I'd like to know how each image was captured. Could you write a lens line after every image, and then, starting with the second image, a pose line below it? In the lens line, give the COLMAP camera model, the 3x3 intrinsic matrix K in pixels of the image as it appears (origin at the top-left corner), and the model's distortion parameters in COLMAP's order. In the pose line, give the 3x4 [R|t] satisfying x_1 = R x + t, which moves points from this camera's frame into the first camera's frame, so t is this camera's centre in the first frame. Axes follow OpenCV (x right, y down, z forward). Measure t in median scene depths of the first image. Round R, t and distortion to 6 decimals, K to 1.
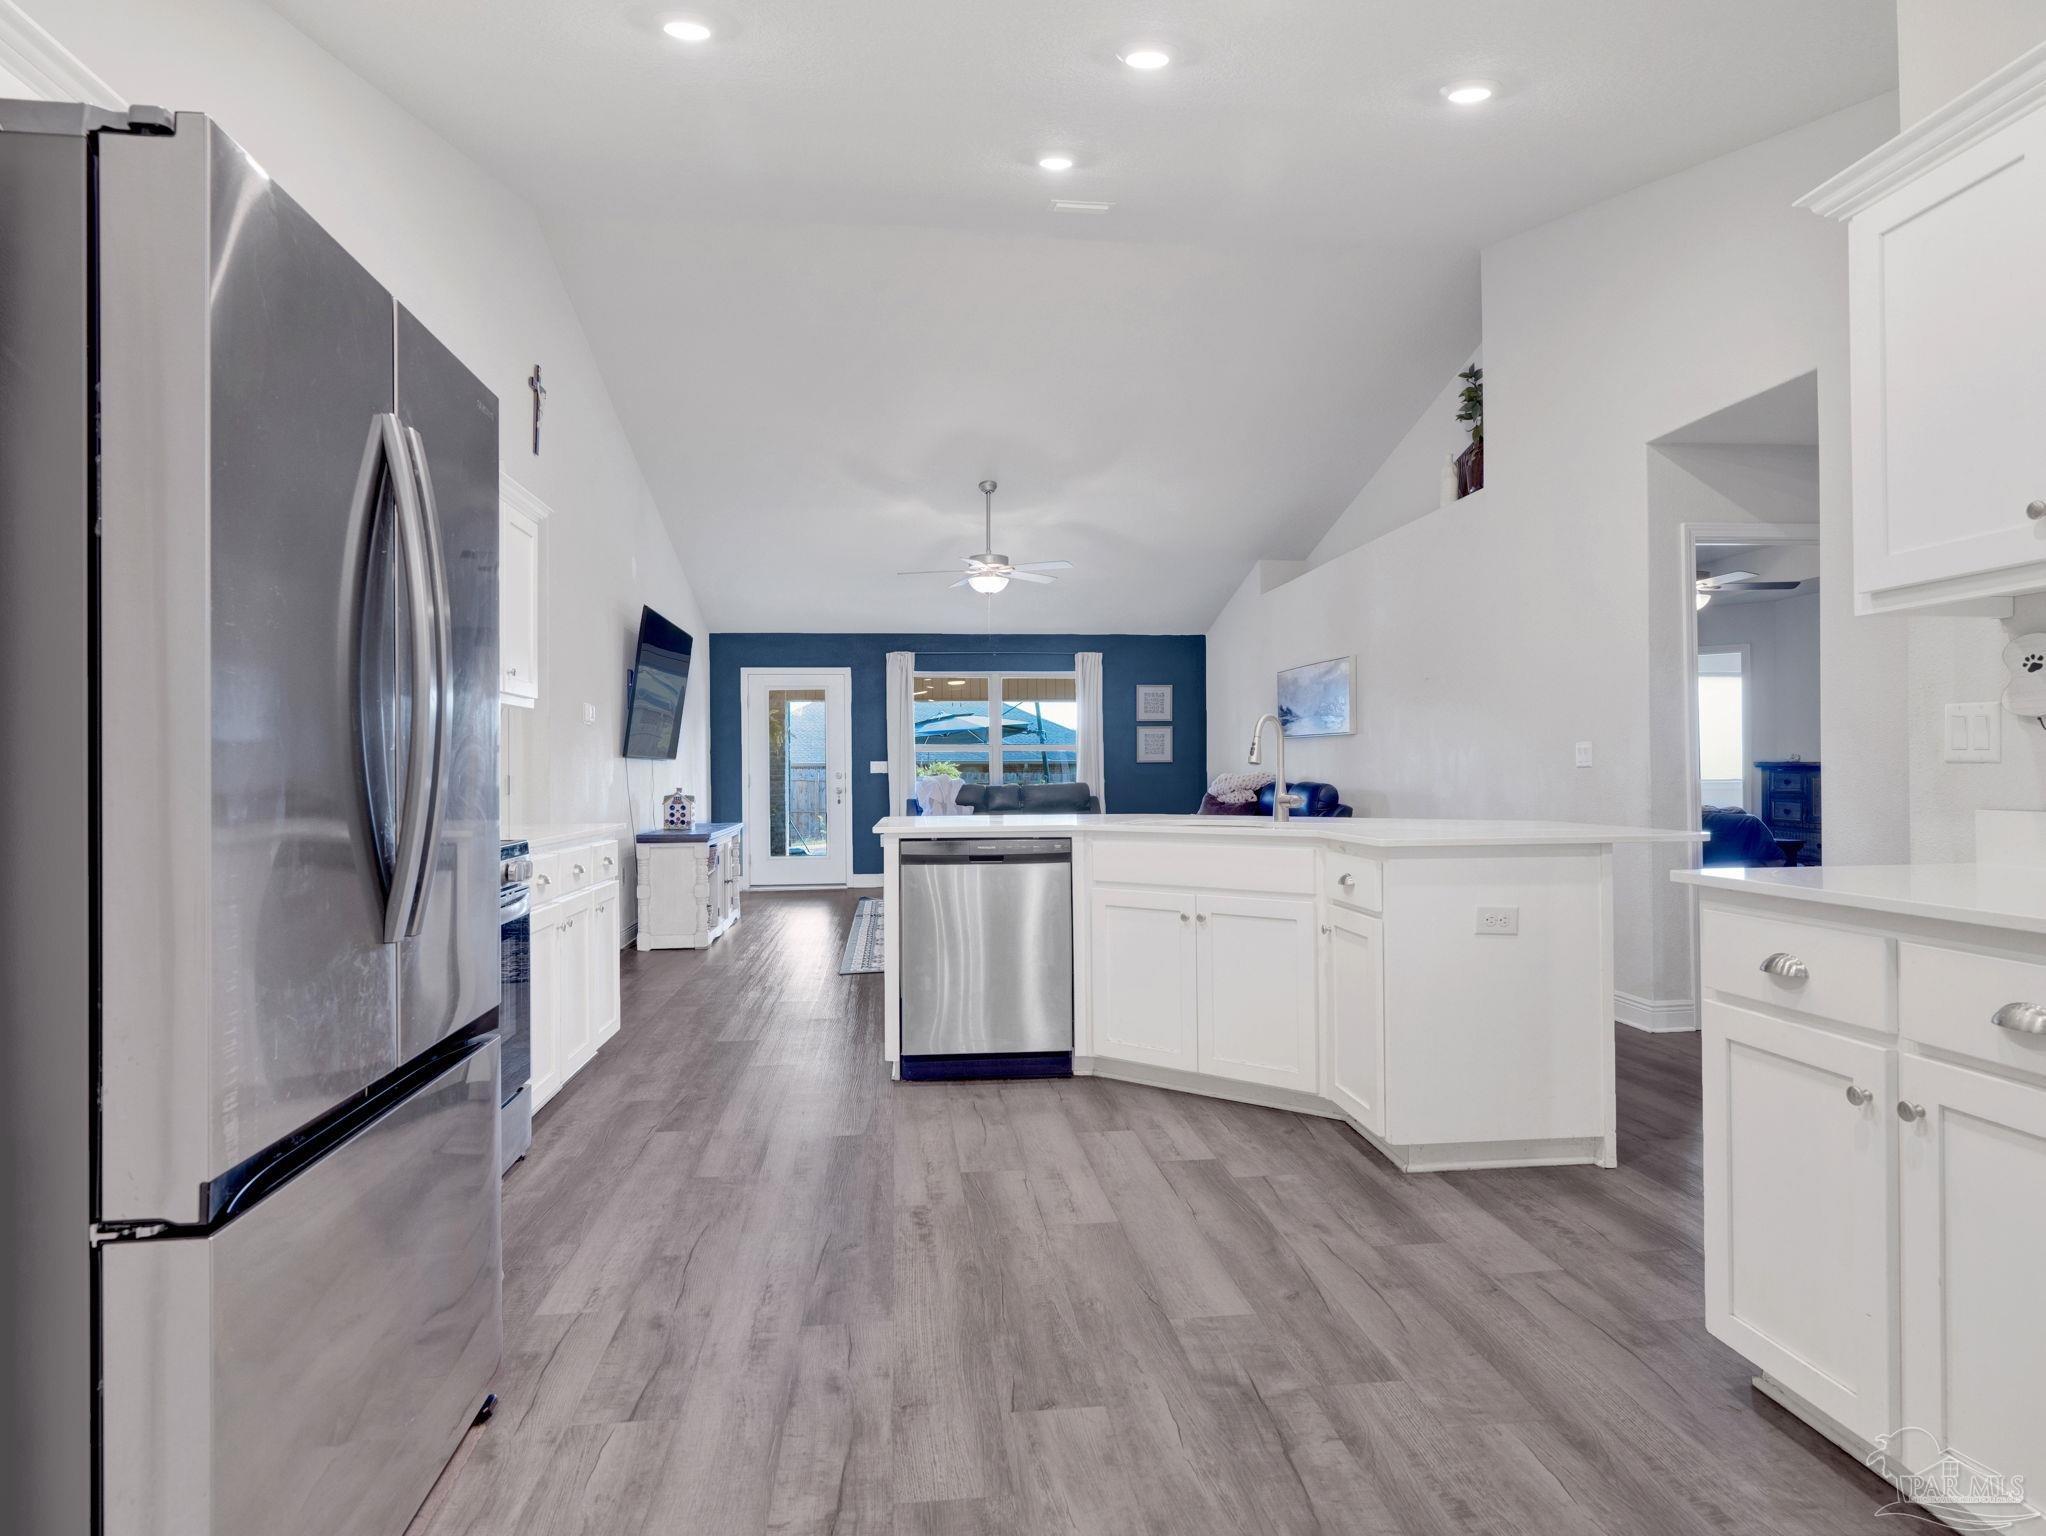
lens RADIAL K [[1153.8, 0, 1023.0], [0, 1153.8, 768.0], [0, 0, 1]] dist [-0.014765, 0.000043]
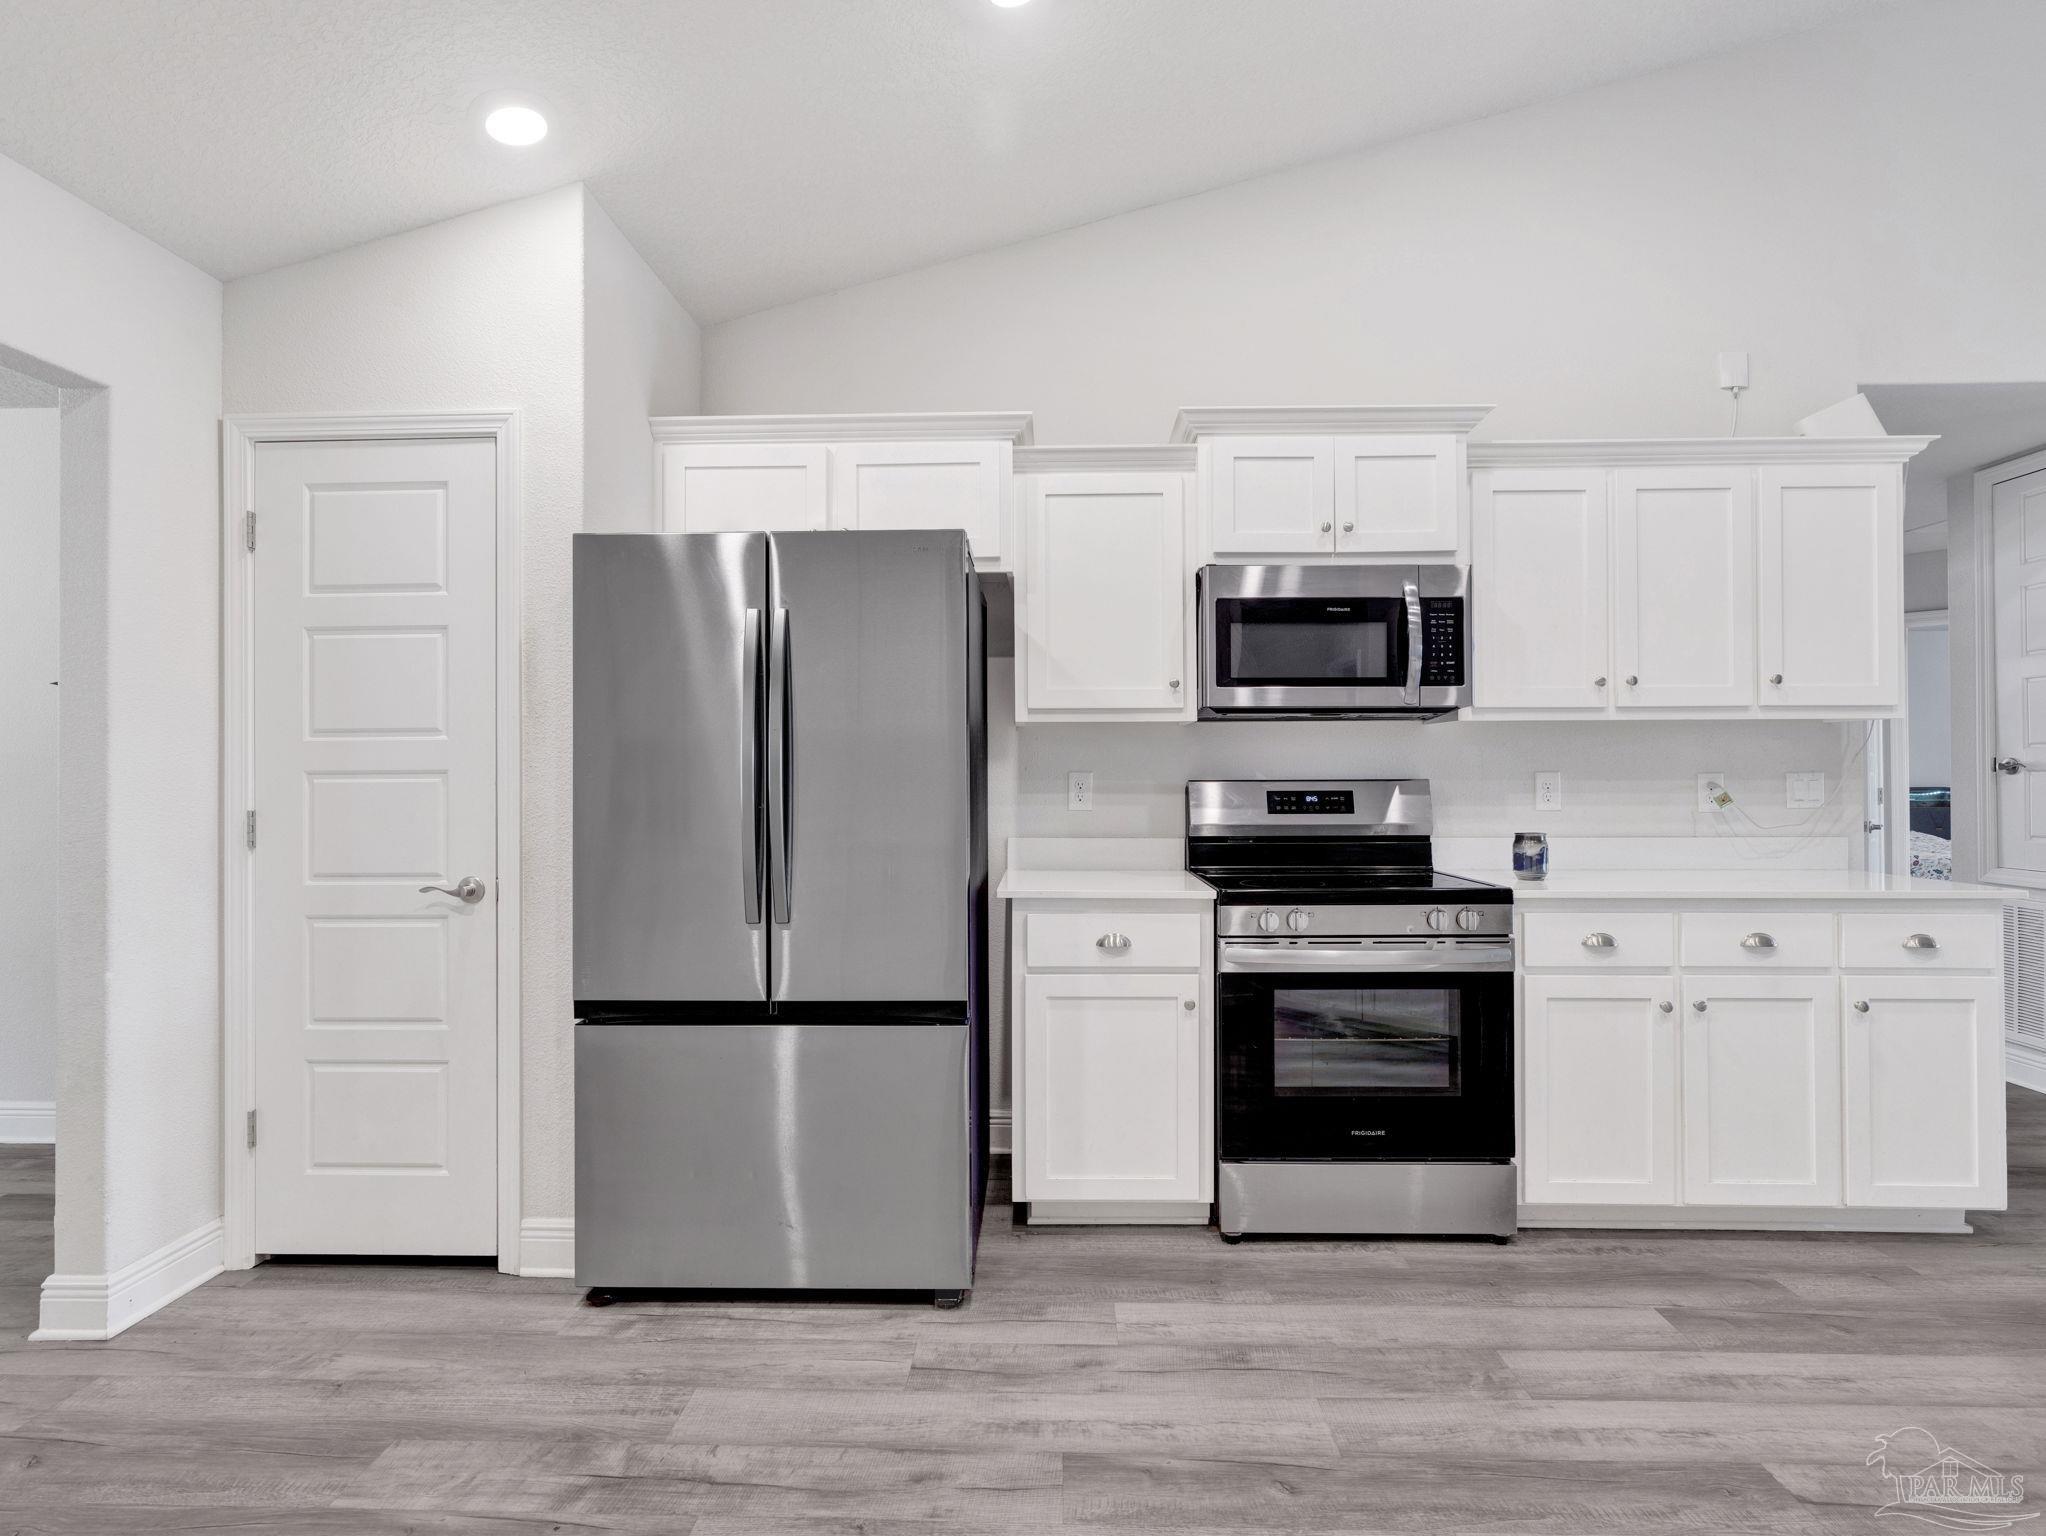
lens RADIAL K [[1050.5, 0, 1025.2], [0, 1050.5, 769.7], [0, 0, 1]] dist [-0.009051, 0.000057]
pose [[-0.139323, 0.001628, -0.990246, 0.184970], [0.007949, 0.999968, 0.000526, -0.014371], [0.990215, -0.007798, -0.139331, 0.325230]]
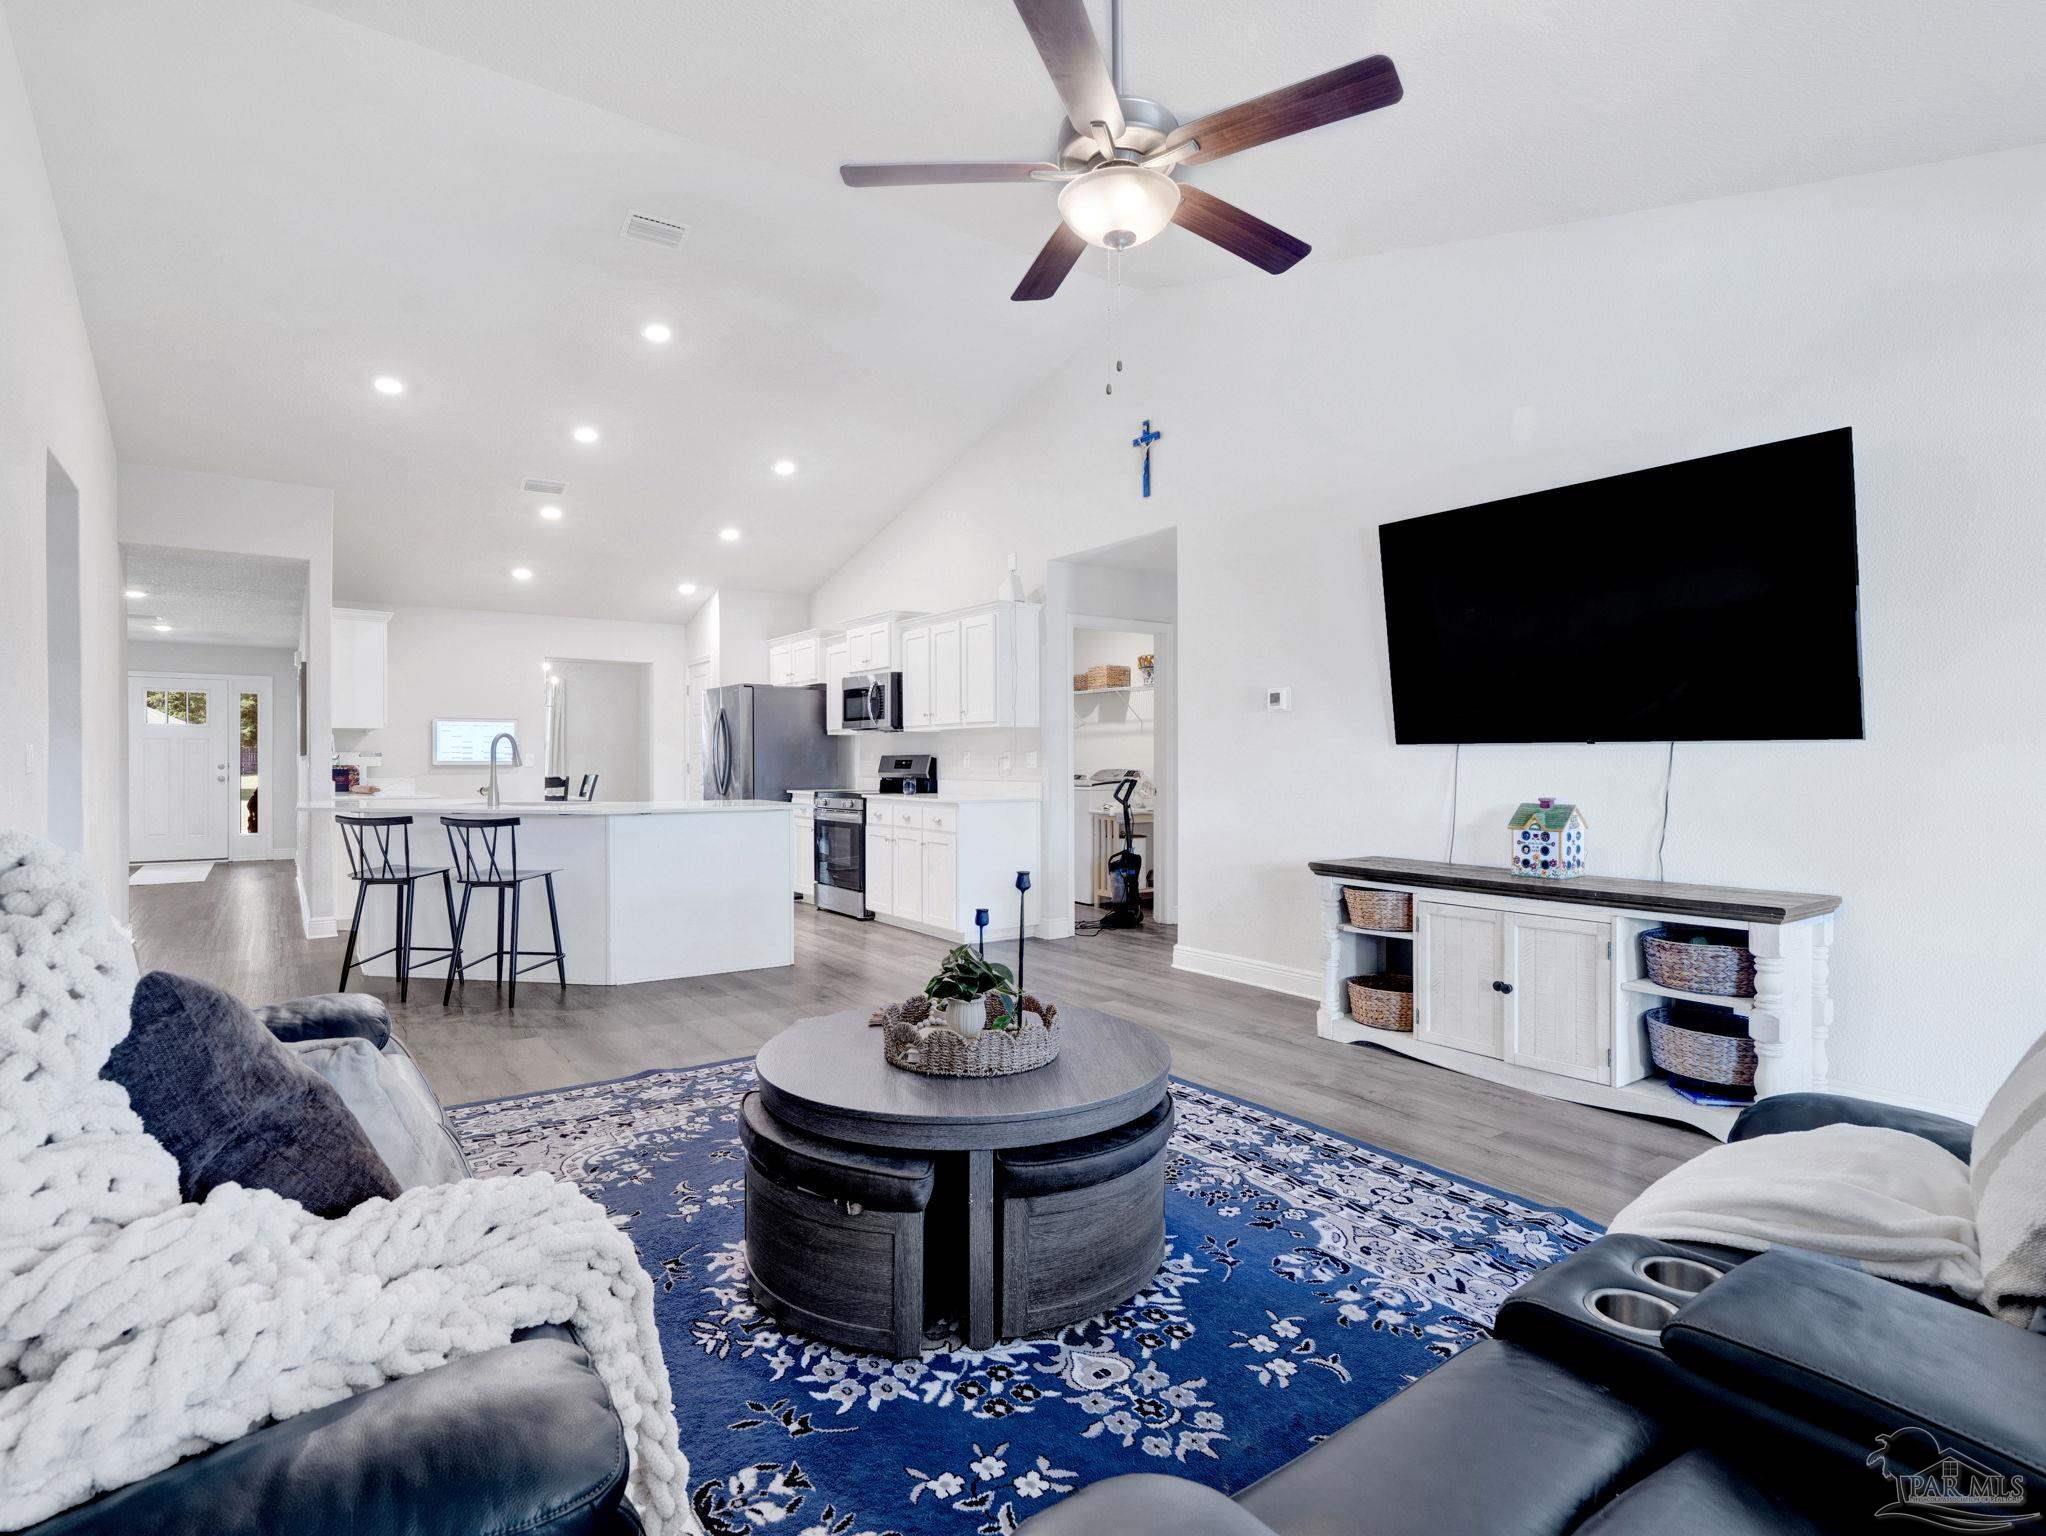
lens RADIAL K [[1050.5, 0, 1025.2], [0, 1050.5, 769.7], [0, 0, 1]] dist [-0.009051, 0.000057]
pose [[-0.873533, 0.012507, -0.486605, 0.149846], [0.008686, 0.999911, 0.010109, -0.003045], [0.486688, 0.004604, -0.873564, 1.321954]]
